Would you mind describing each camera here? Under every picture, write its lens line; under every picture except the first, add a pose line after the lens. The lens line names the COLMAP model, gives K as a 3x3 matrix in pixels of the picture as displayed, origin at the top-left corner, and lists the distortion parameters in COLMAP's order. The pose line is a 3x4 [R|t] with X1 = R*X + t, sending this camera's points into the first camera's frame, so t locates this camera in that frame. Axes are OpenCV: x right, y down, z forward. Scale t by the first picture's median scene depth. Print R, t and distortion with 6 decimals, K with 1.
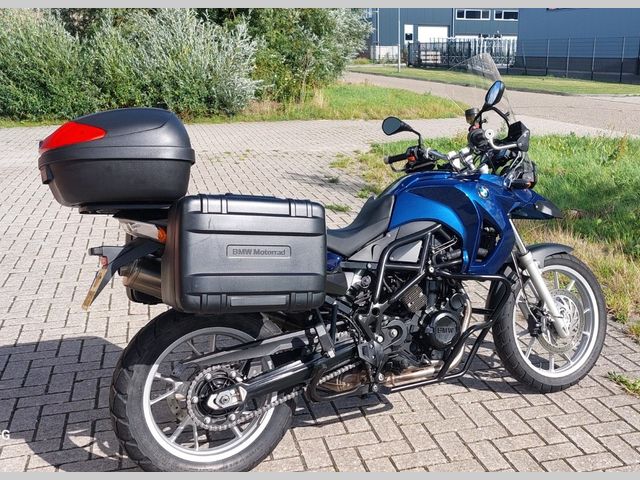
lens RADIAL K [[748.5, 0, 388.3], [0, 748.5, 286.4], [0, 0, 1]] dist [0.028267, 0.011349]
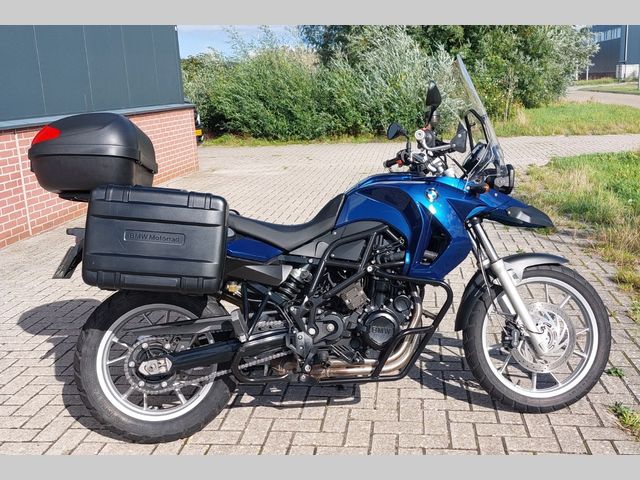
lens RADIAL K [[676.4, 0, 321.1], [0, 676.4, 270.2], [0, 0, 1]] dist [0.031034, 0.005723]
pose [[0.910371, 0.071688, -0.407535, 0.367474], [-0.083237, 0.996473, -0.010652, -0.005621], [0.405334, 0.043620, 0.913127, 0.137483]]
